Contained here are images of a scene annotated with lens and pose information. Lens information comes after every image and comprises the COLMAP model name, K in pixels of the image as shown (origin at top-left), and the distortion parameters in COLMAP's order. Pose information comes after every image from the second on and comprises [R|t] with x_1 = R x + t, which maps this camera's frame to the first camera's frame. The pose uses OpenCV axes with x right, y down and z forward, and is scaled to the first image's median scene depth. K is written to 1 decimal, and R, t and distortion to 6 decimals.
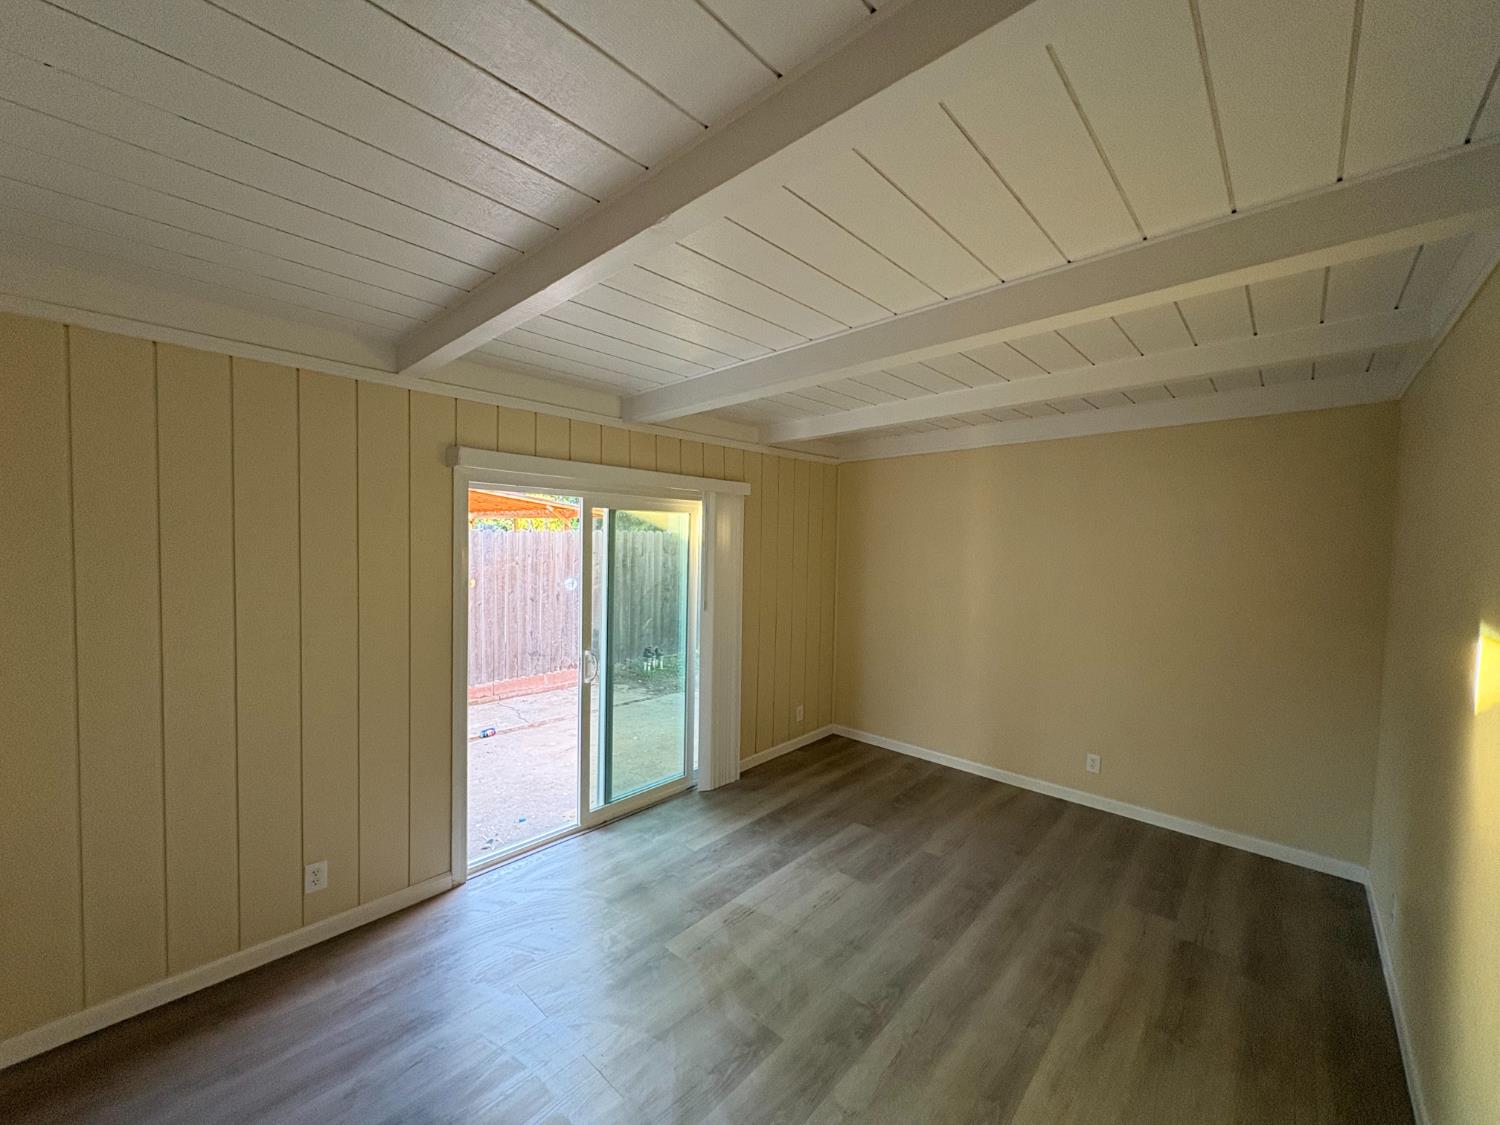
lens RADIAL K [[594.2, 0, 749.0], [0, 594.2, 563.1], [0, 0, 1]] dist [-0.010025, 0.000377]
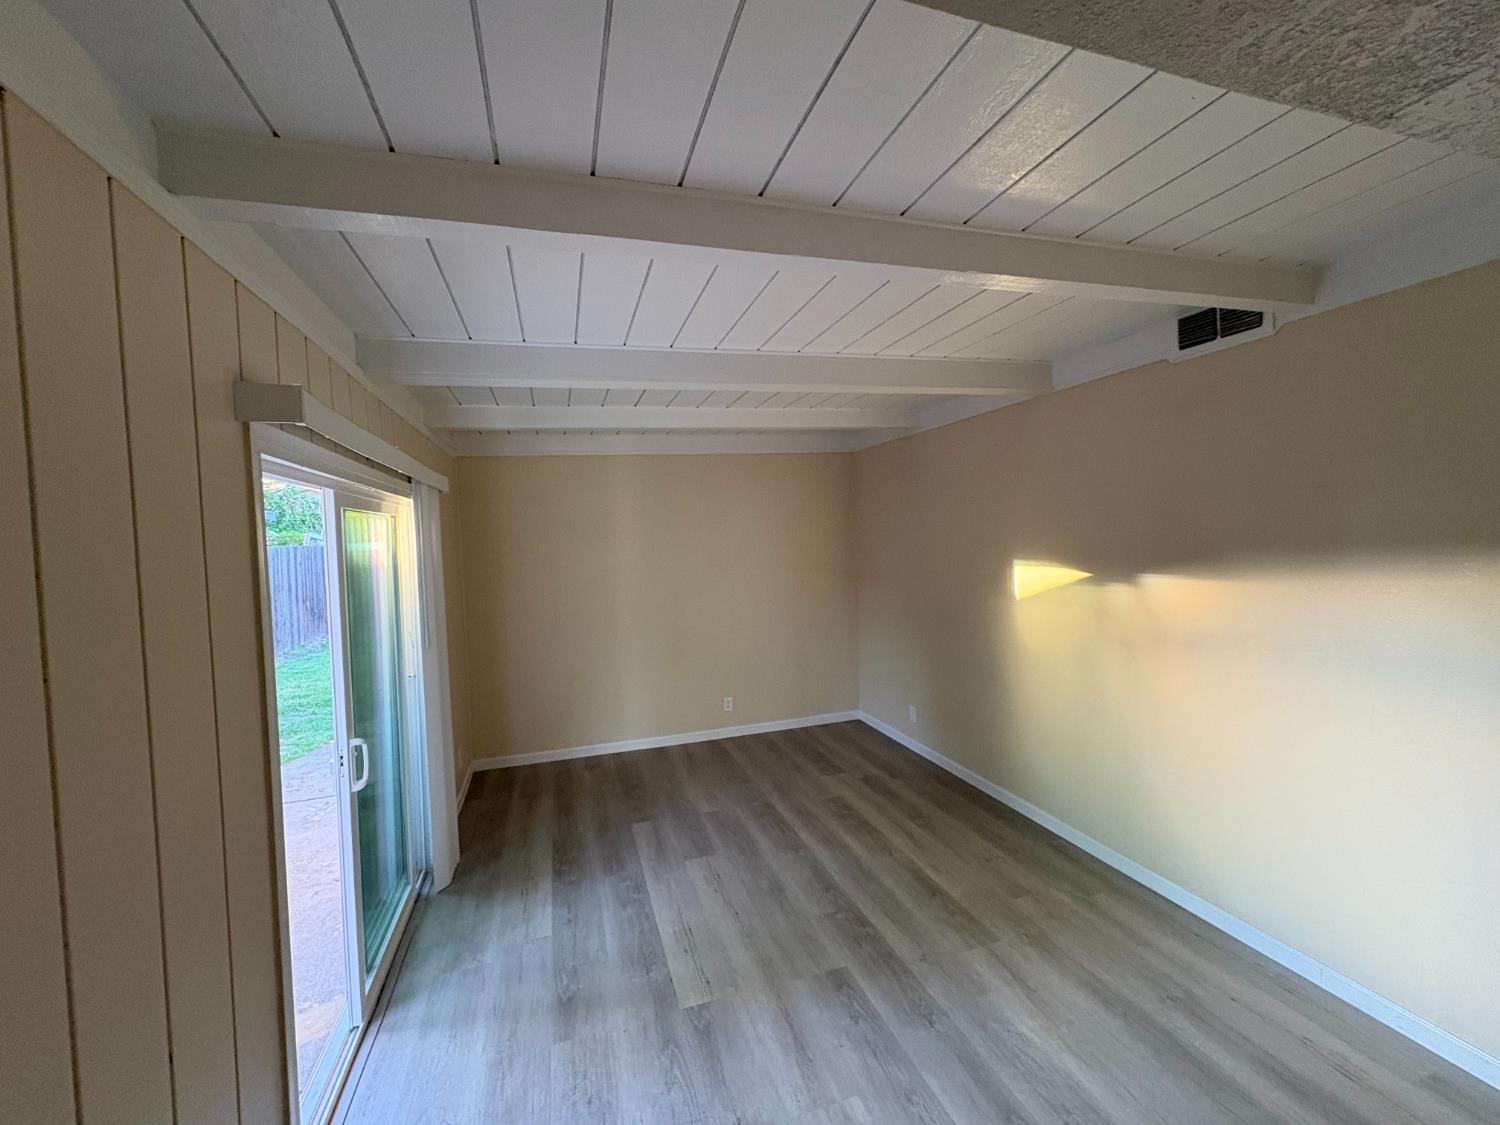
lens RADIAL K [[594.2, 0, 748.9], [0, 594.2, 555.9], [0, 0, 1]] dist [-0.010025, 0.000377]
pose [[0.487109, -0.061133, 0.871199, -0.663095], [0.076468, 0.996701, 0.027184, -0.029338], [-0.869987, 0.053377, 0.490177, 0.366682]]
